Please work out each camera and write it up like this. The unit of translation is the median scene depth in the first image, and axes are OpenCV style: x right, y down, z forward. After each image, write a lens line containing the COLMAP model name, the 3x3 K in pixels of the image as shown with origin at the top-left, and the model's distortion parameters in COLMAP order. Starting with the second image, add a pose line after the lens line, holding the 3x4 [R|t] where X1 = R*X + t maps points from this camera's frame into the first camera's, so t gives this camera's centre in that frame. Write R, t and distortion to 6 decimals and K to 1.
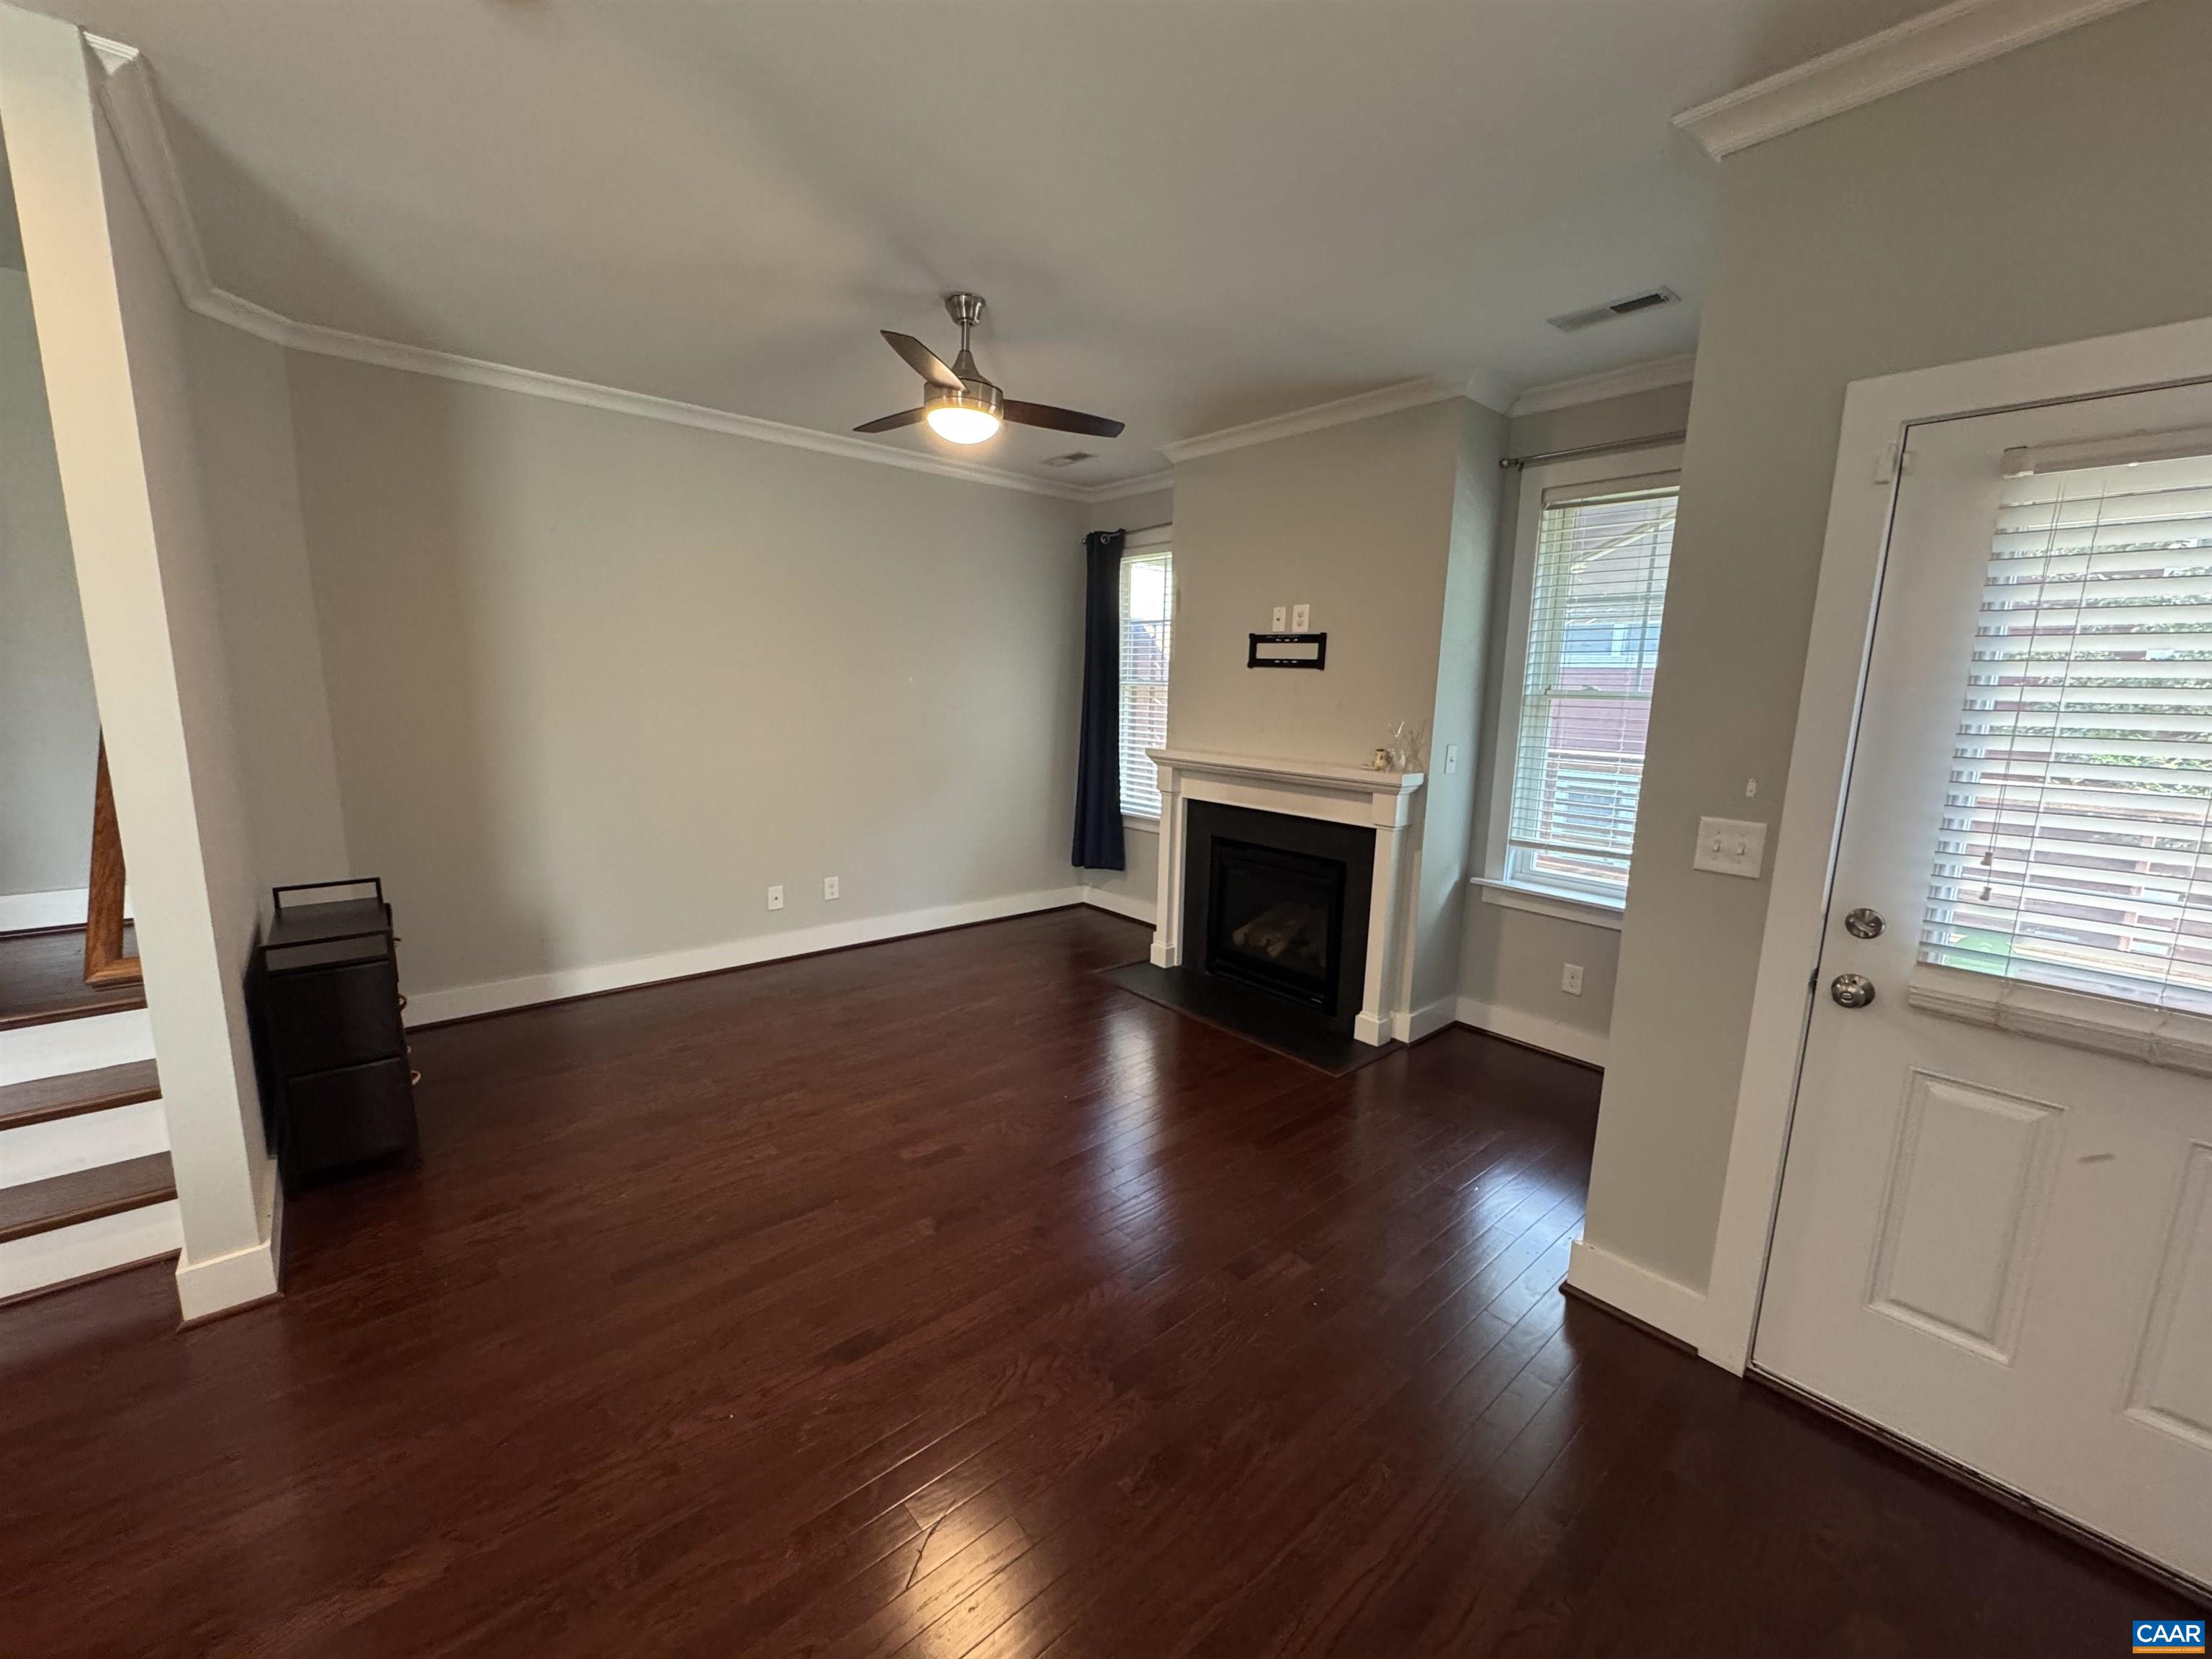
lens RADIAL K [[878.1, 0, 1113.5], [0, 878.1, 827.6], [0, 0, 1]] dist [-0.003099, 0.000604]
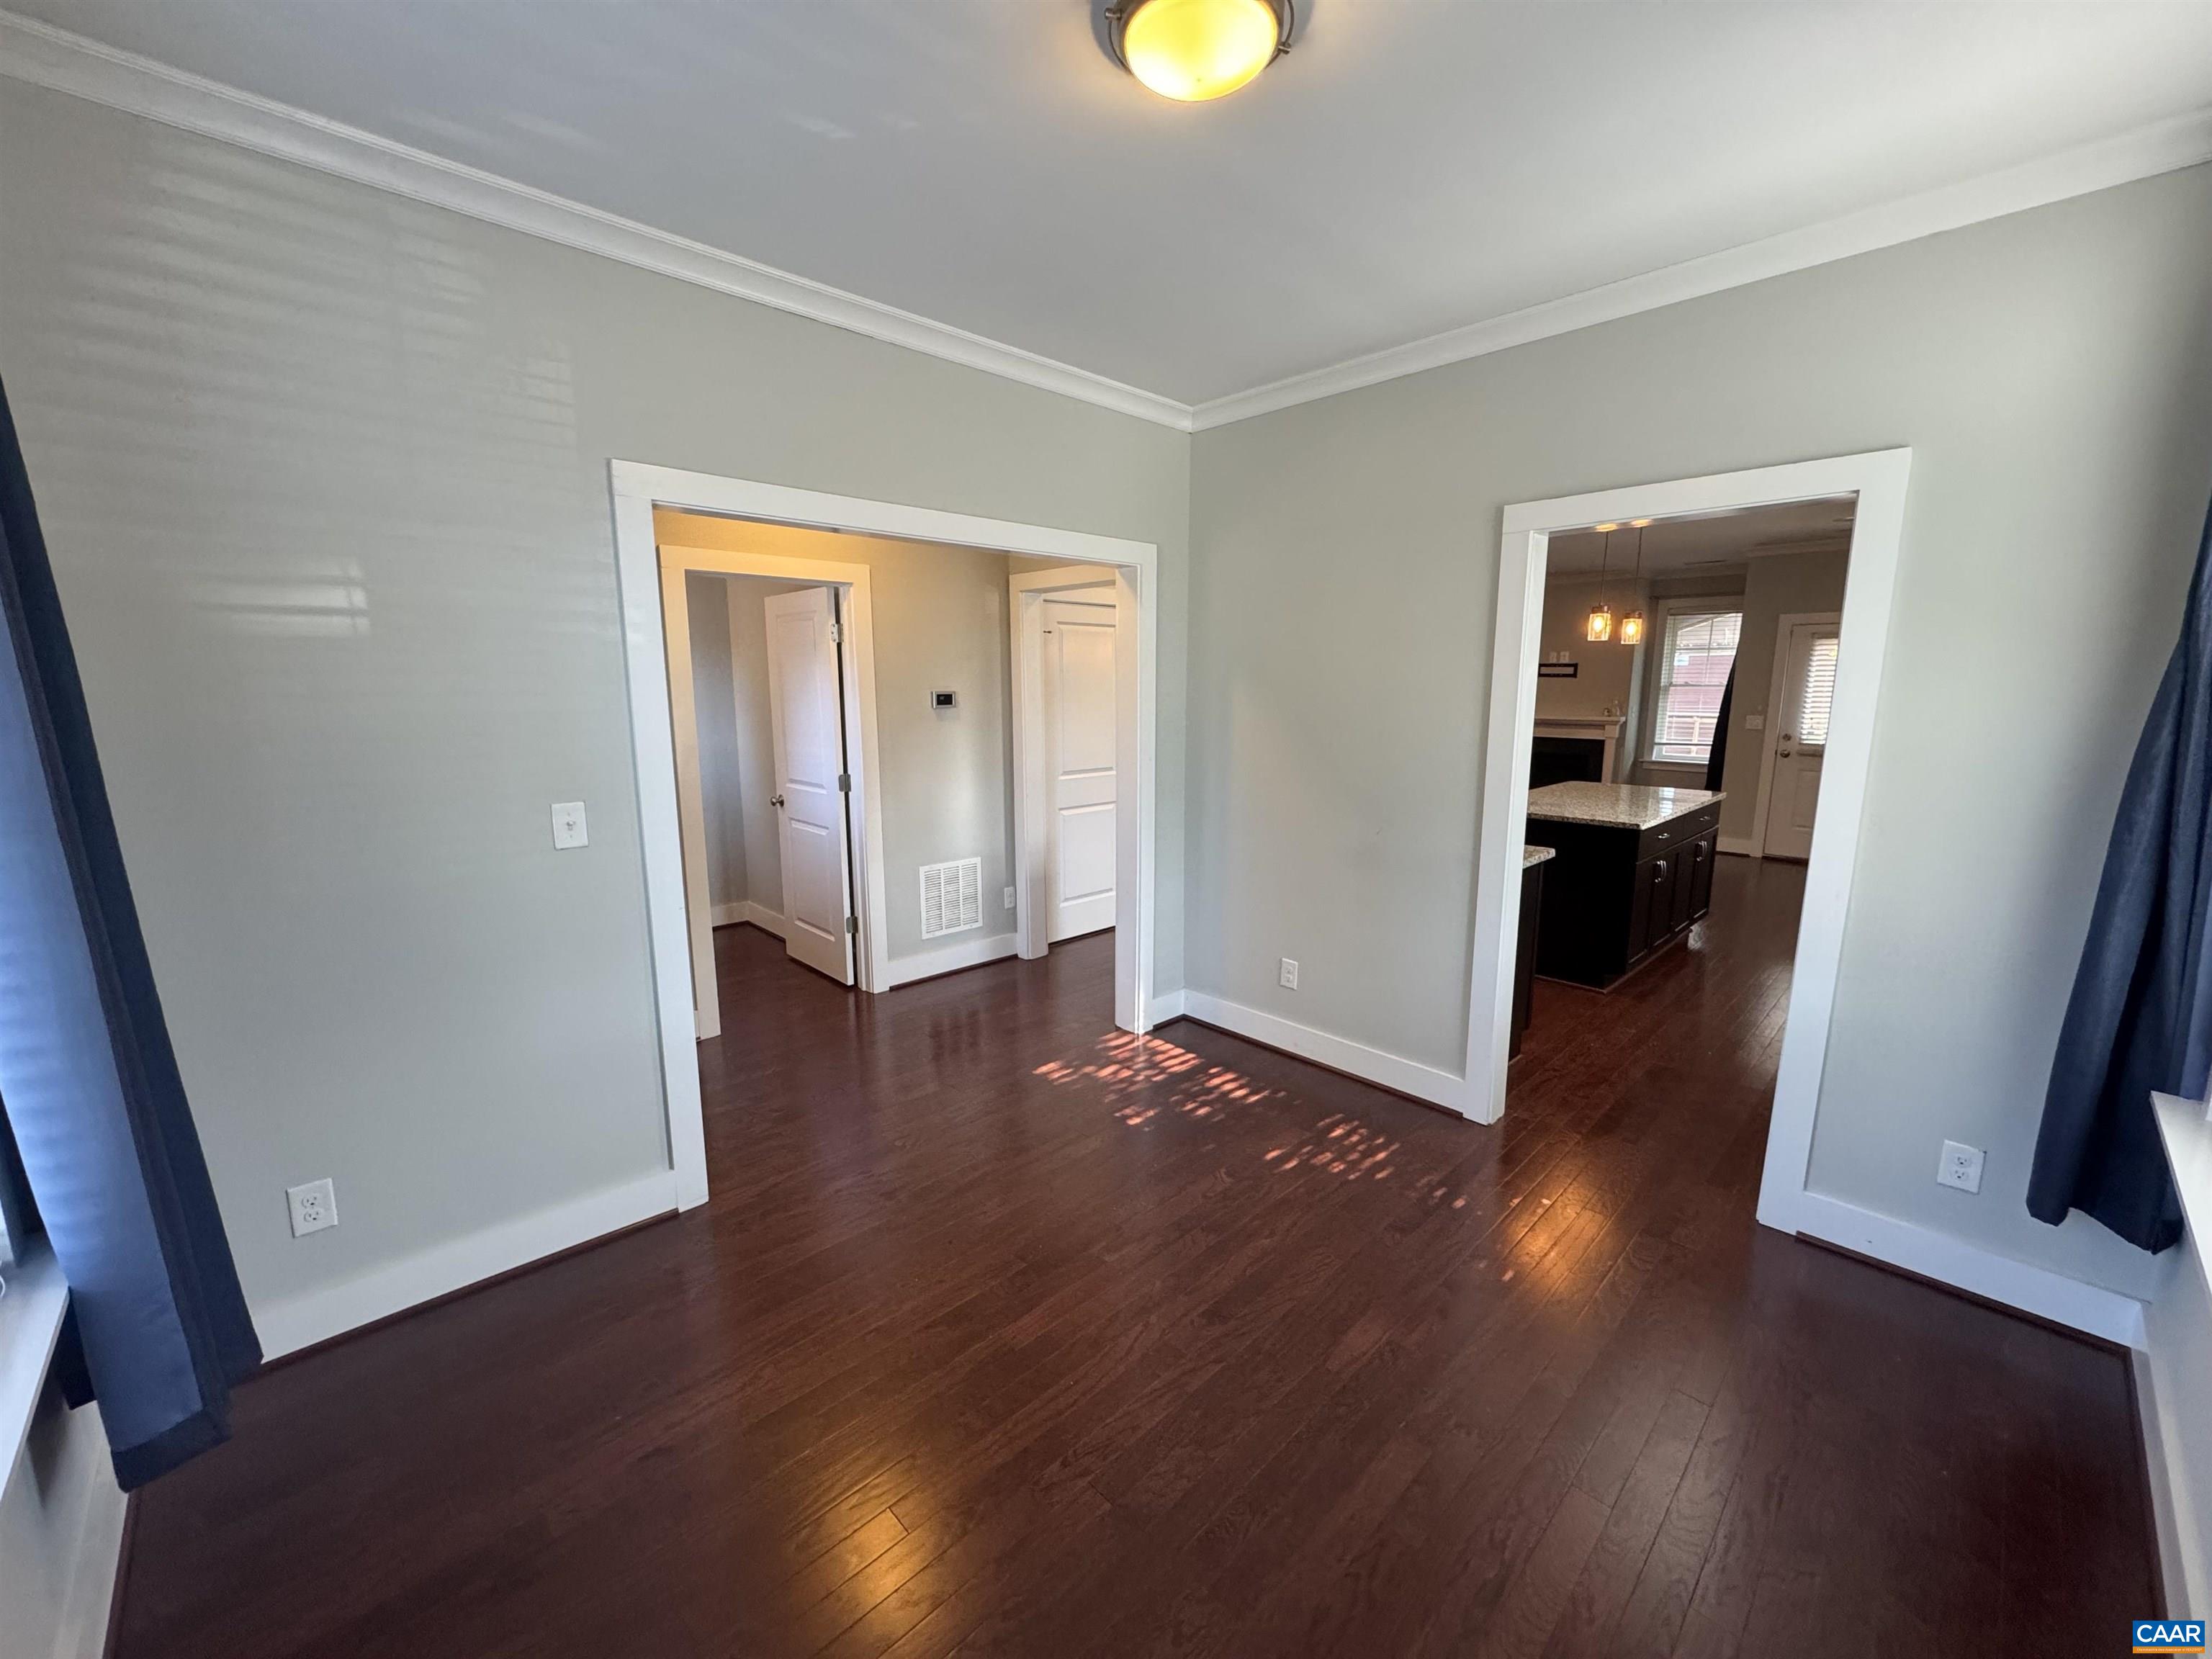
lens RADIAL K [[878.1, 0, 1105.4], [0, 878.1, 835.3], [0, 0, 1]] dist [-0.003099, 0.000604]
pose [[0.998607, -0.036740, 0.037866, -1.245753], [0.036387, 0.999288, 0.009970, 0.198629], [-0.038205, -0.008579, 0.999233, -1.483914]]
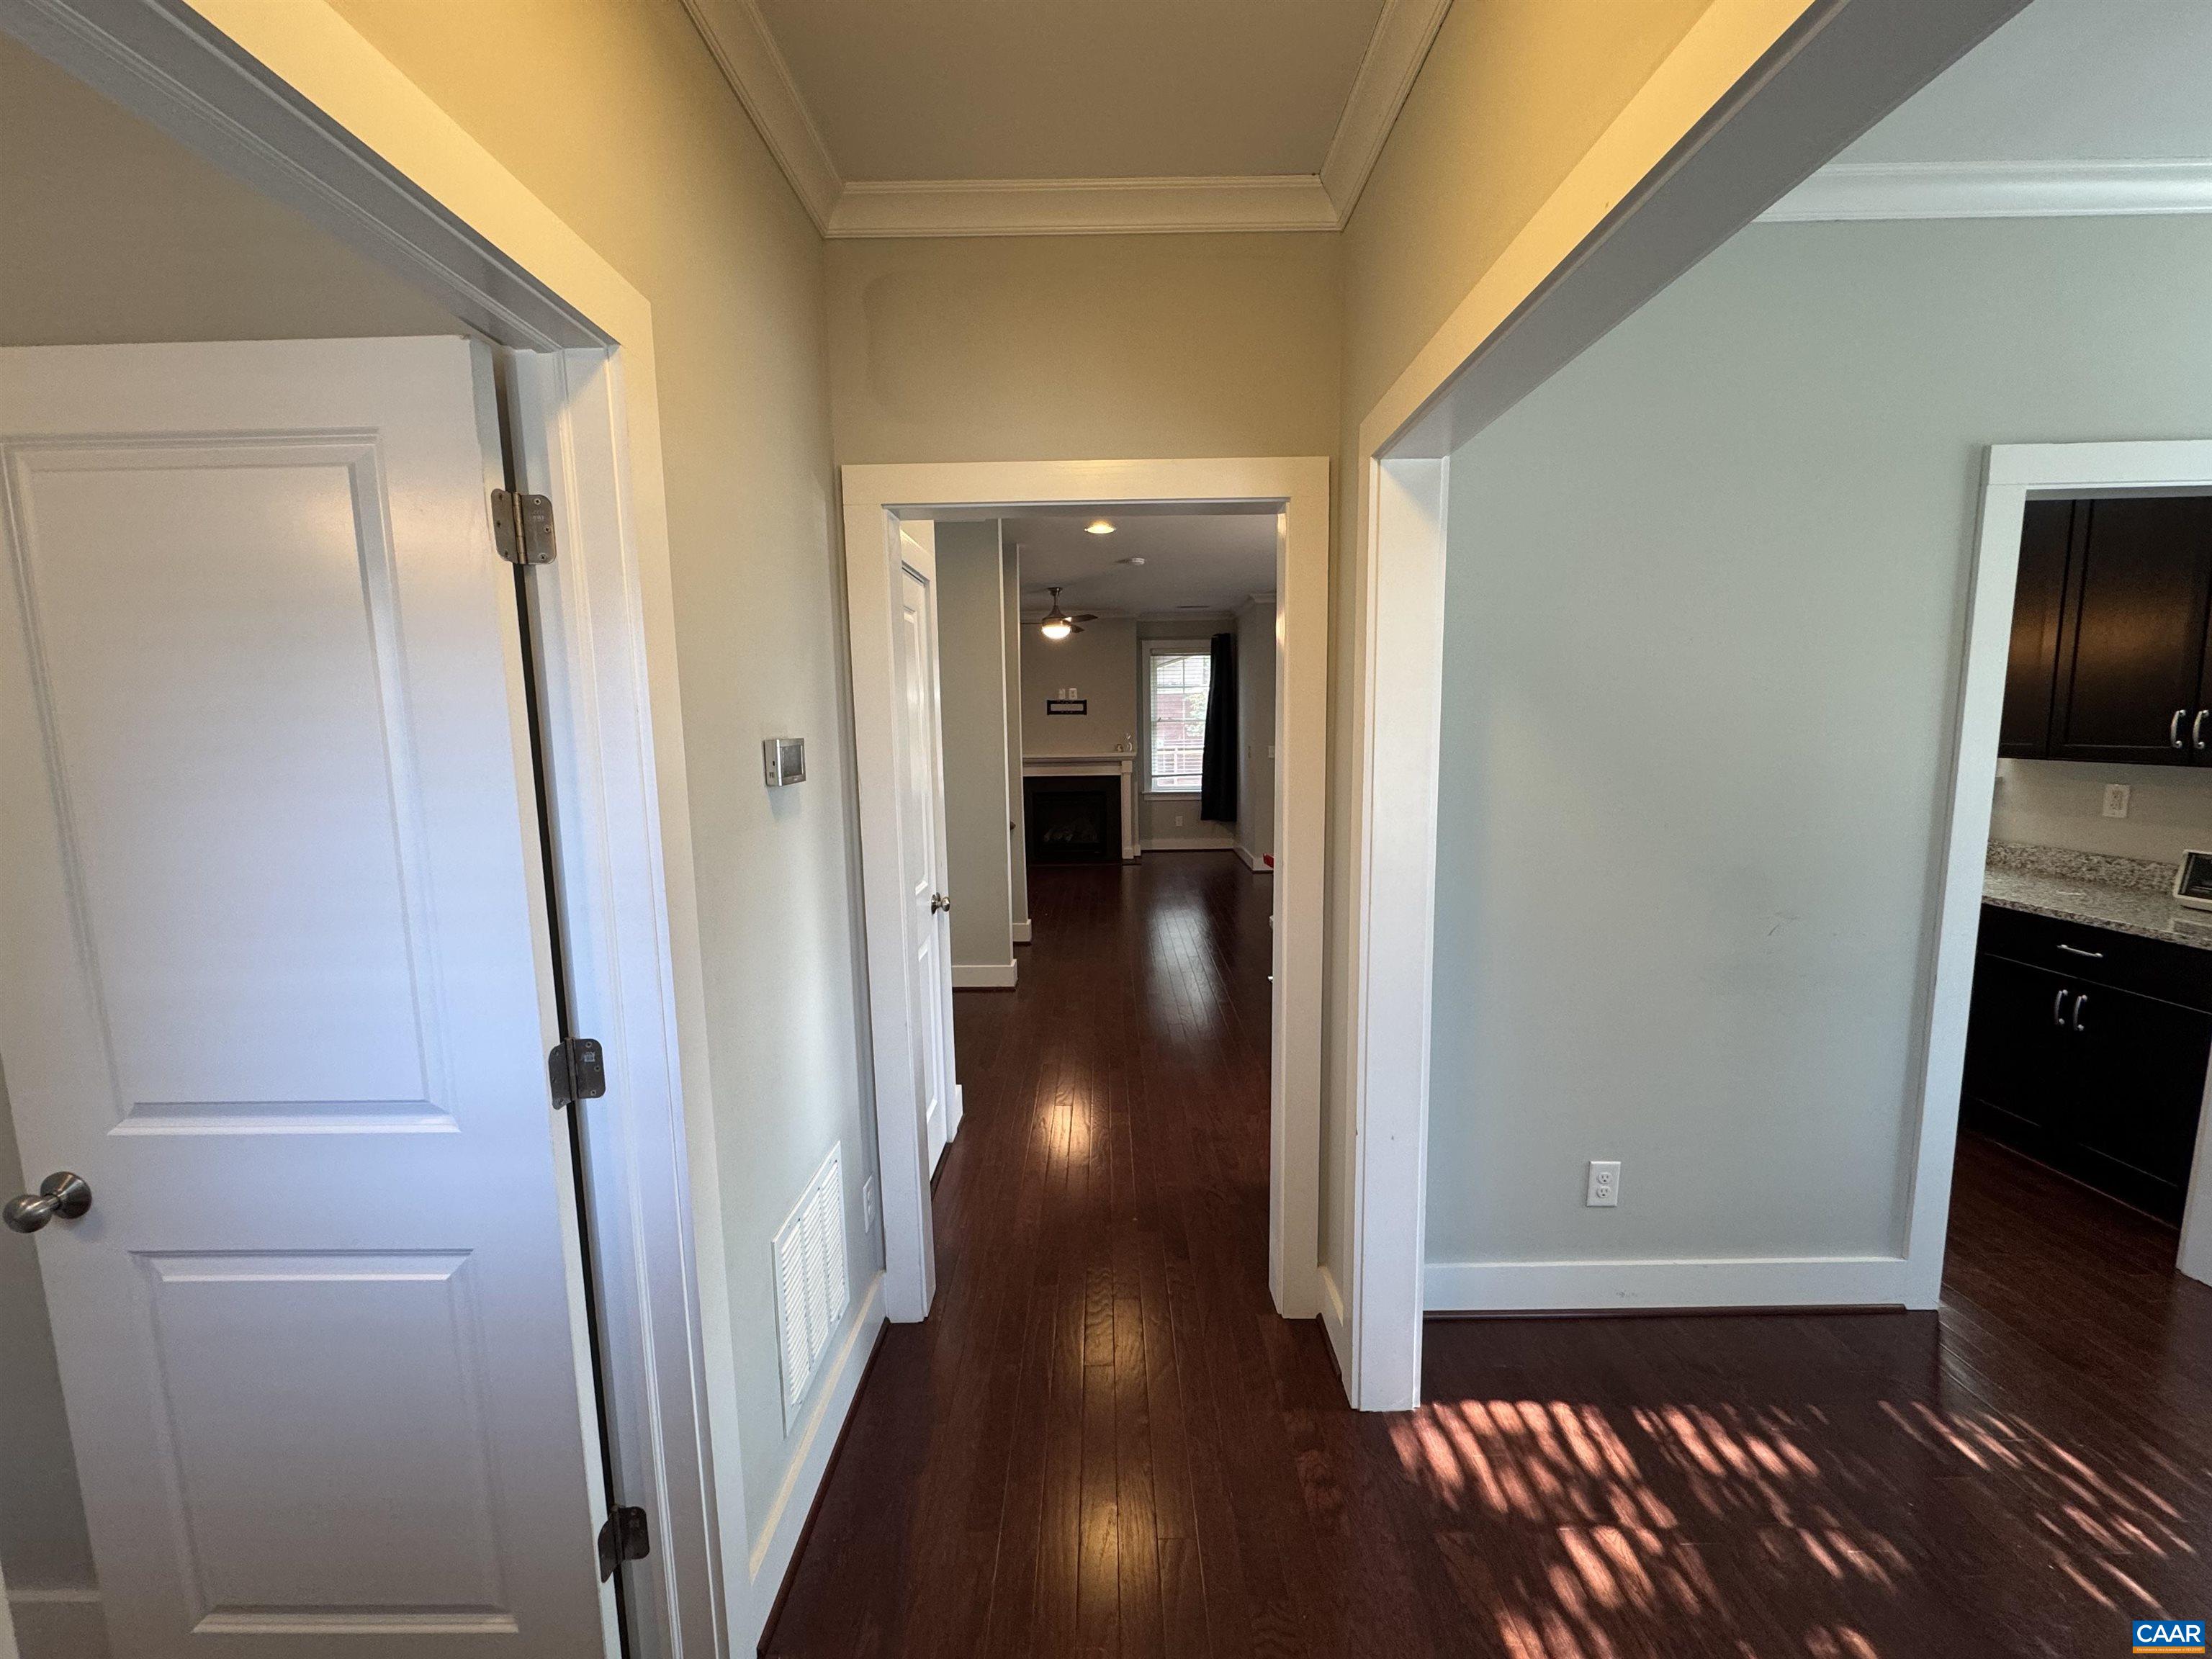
lens RADIAL K [[878.1, 0, 1106.9], [0, 878.1, 832.7], [0, 0, 1]] dist [-0.003099, 0.000604]
pose [[0.660512, -0.133952, 0.738769, -1.635315], [0.157249, 0.986815, 0.038336, 0.061713], [-0.734164, 0.090850, 0.672867, -0.682930]]
